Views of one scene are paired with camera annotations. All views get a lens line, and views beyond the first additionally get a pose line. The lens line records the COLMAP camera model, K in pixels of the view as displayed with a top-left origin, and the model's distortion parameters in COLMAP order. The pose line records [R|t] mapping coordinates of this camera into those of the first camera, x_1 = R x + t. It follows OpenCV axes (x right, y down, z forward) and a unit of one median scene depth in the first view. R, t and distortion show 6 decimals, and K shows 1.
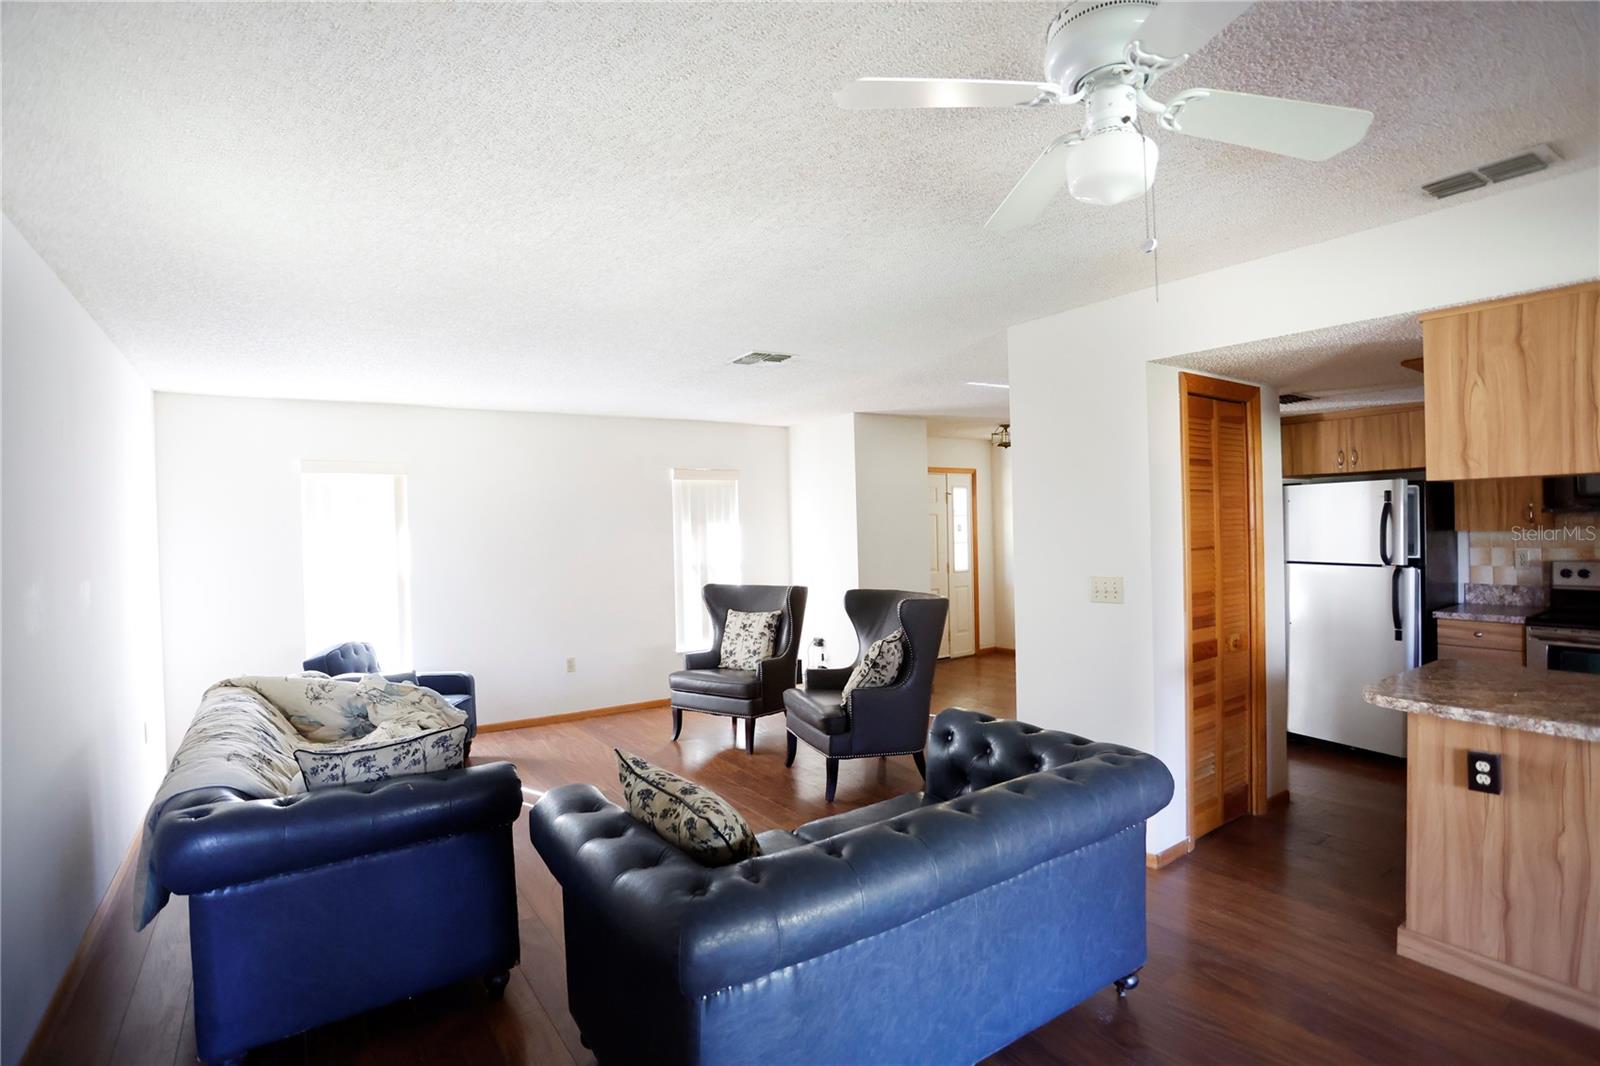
lens RADIAL K [[780.4, 0, 800.0], [0, 780.4, 534.0], [0, 0, 1]] dist [-0.058983, 0.018753]
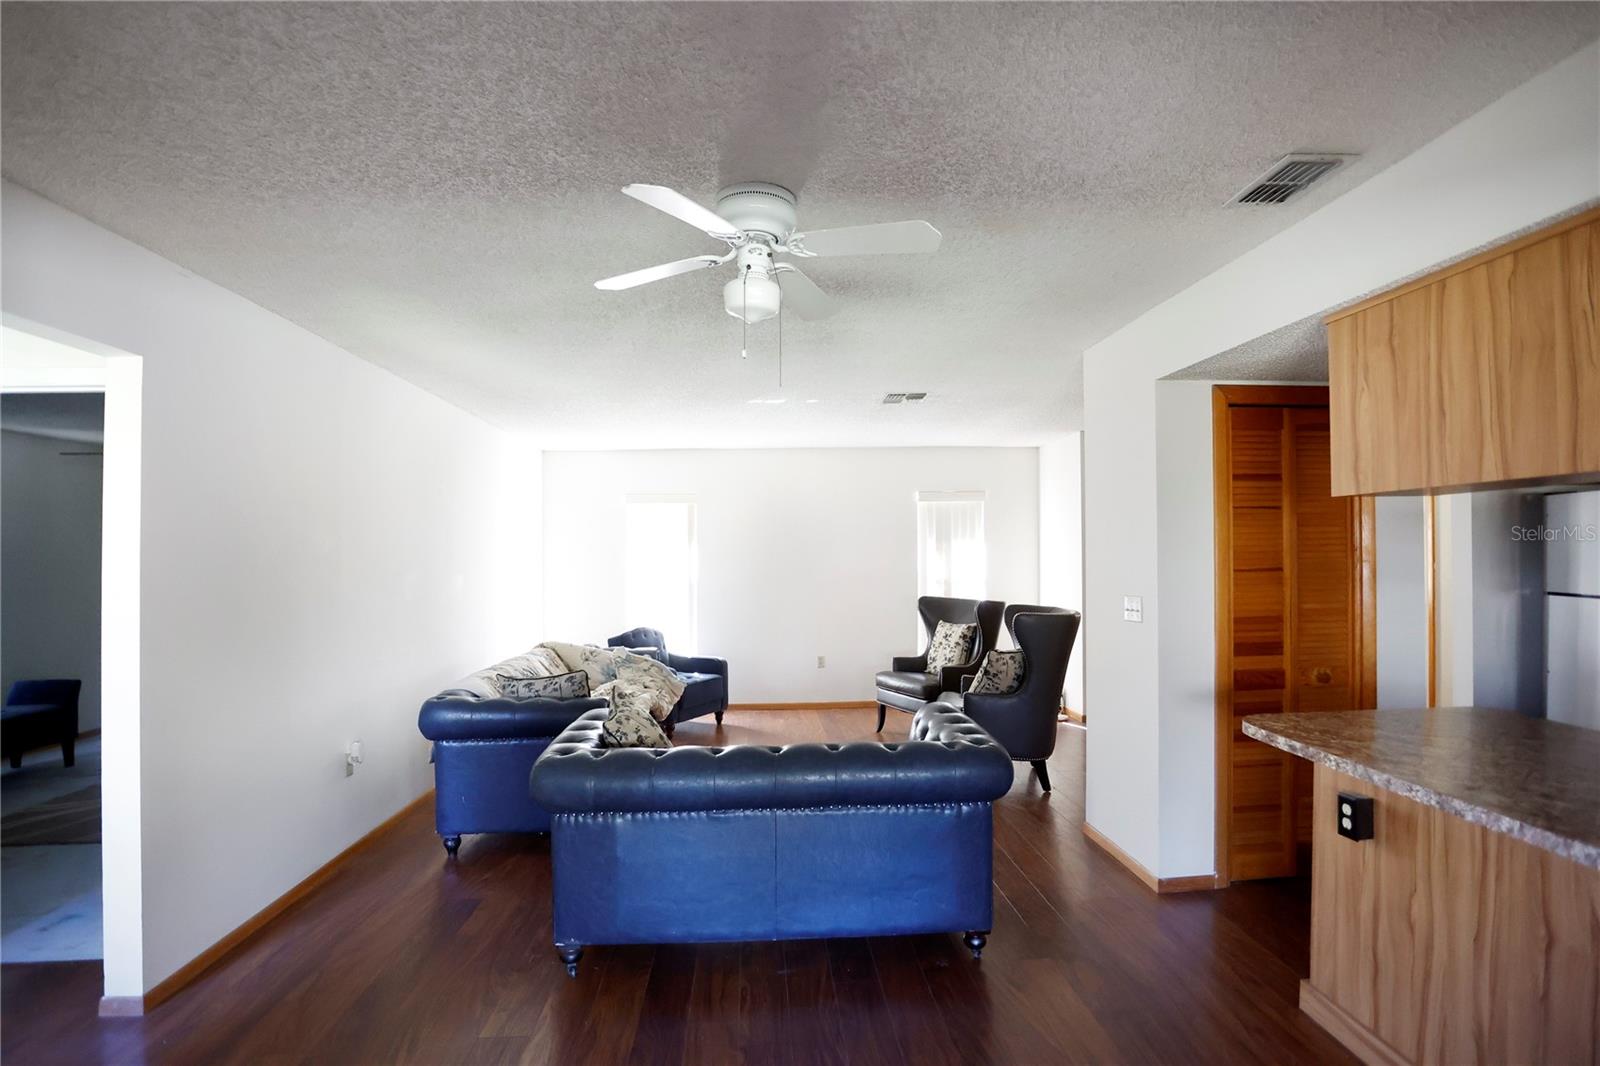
lens RADIAL K [[780.4, 0, 763.7], [0, 780.4, 538.6], [0, 0, 1]] dist [-0.058983, 0.018753]
pose [[0.848122, 0.001637, -0.529799, 0.390552], [-0.010659, 0.999846, -0.013974, 0.000377], [0.529694, 0.017499, 0.848008, -0.078944]]
